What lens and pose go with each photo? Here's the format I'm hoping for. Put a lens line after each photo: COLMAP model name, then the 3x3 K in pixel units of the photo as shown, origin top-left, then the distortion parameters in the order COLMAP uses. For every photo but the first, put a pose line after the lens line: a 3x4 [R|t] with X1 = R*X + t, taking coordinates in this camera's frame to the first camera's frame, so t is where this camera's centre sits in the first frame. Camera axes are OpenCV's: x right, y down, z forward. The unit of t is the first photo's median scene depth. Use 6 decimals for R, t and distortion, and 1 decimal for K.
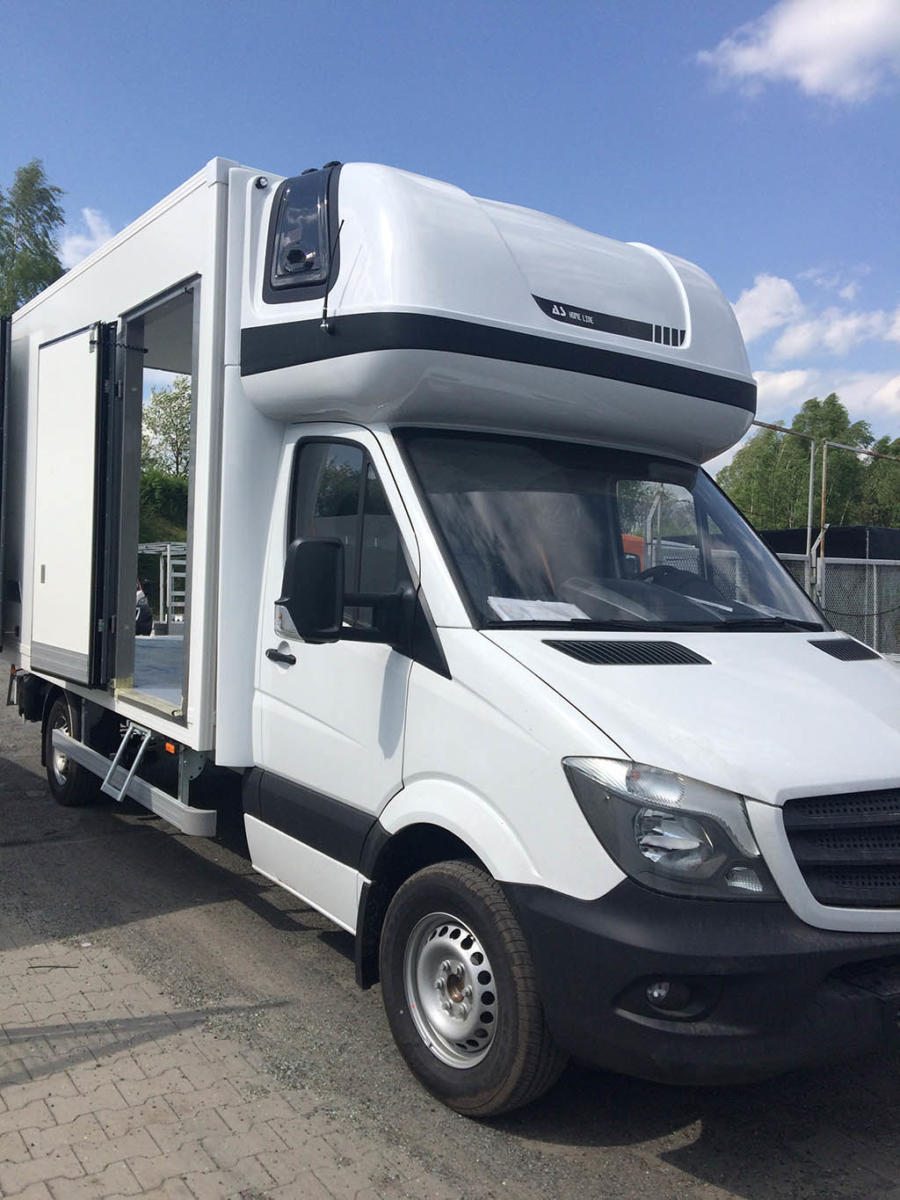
lens RADIAL K [[1023.4, 0, 453.6], [0, 1023.4, 617.9], [0, 0, 1]] dist [0.102784, -0.171131]
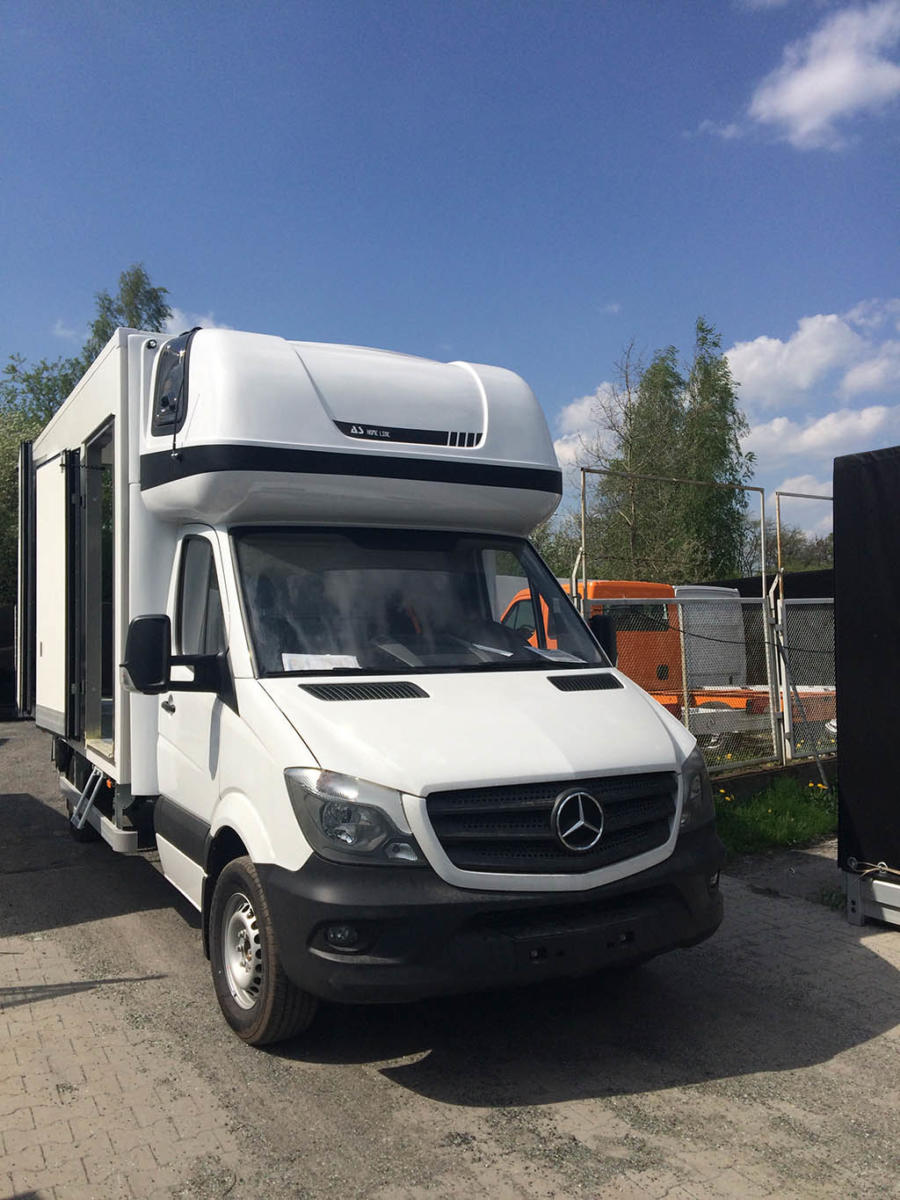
lens RADIAL K [[1023.4, 0, 453.6], [0, 1023.4, 617.9], [0, 0, 1]] dist [0.102784, -0.171131]
pose [[0.991462, -0.048738, -0.120946, 0.391214], [0.042242, 0.997553, -0.055709, 0.015704], [0.123366, 0.050124, 0.991095, -0.268919]]
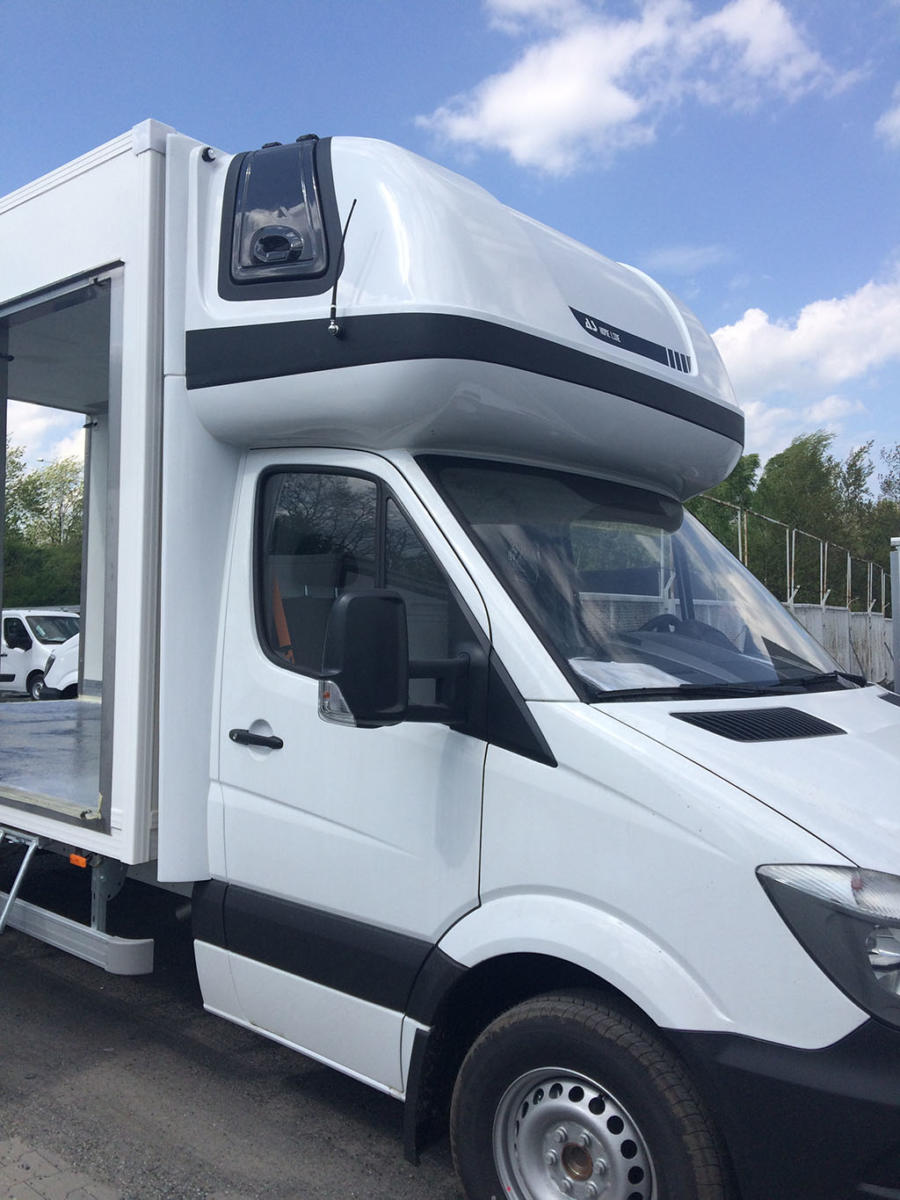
lens RADIAL K [[1023.4, 0, 453.6], [0, 1023.4, 617.9], [0, 0, 1]] dist [0.102784, -0.171131]
pose [[0.969562, -0.019096, 0.244102, -0.240919], [0.028928, 0.998905, -0.036758, -0.025225], [-0.243132, 0.042701, 0.969053, 0.212572]]
